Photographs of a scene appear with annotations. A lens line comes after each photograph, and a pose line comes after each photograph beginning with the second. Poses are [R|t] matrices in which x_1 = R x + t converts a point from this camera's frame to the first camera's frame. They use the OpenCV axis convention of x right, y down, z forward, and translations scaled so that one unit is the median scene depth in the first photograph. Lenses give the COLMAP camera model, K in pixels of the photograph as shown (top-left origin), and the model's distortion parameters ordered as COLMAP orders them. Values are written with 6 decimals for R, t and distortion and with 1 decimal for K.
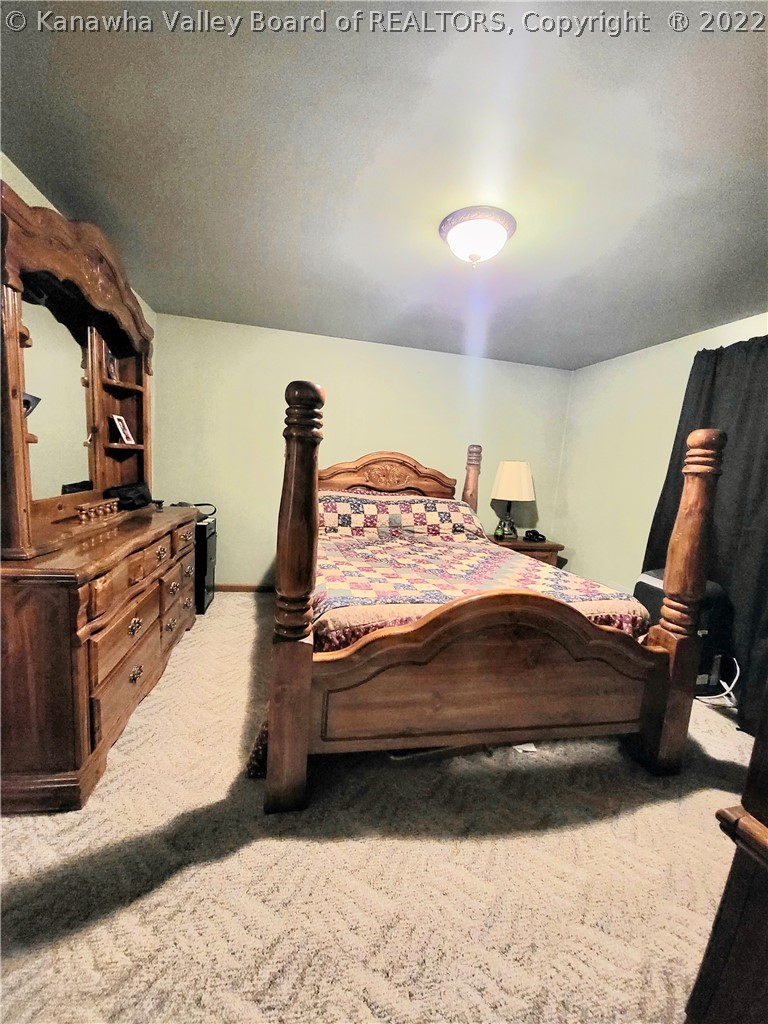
lens RADIAL K [[409.2, 0, 379.4], [0, 409.2, 518.0], [0, 0, 1]] dist [-0.016811, -0.001124]
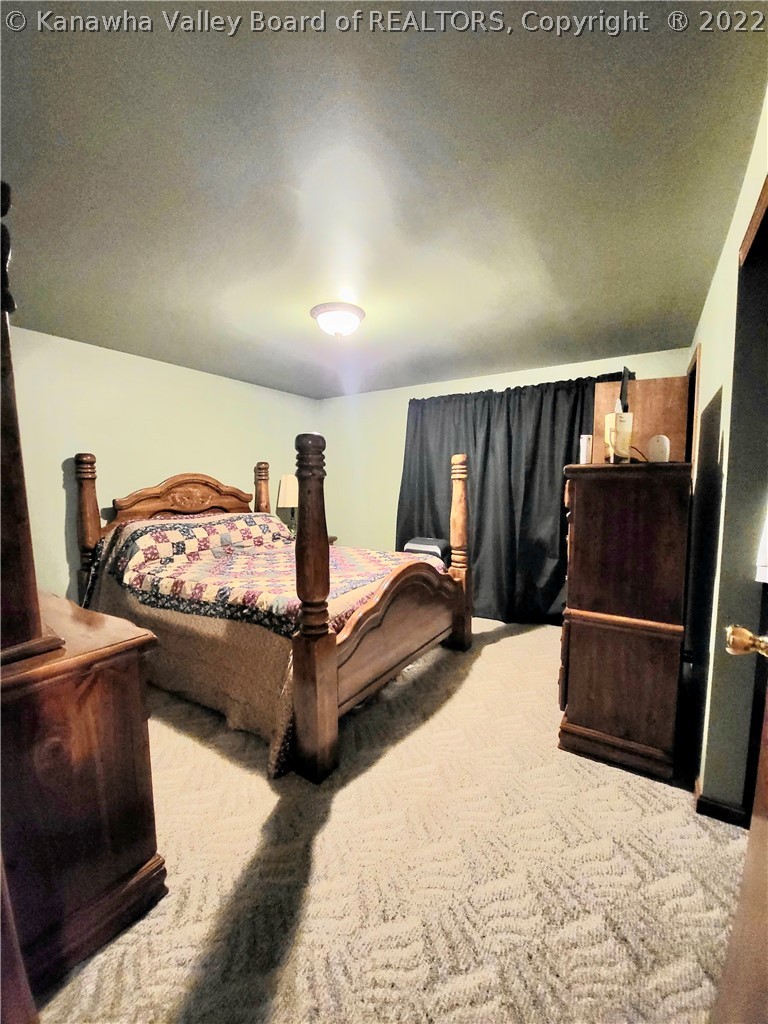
lens RADIAL K [[409.2, 0, 383.8], [0, 409.2, 513.4], [0, 0, 1]] dist [-0.016811, -0.001124]
pose [[0.696494, -0.133915, 0.704956, -0.413660], [0.146738, 0.988251, 0.042754, -0.045079], [-0.702399, 0.073666, 0.707961, -0.028711]]
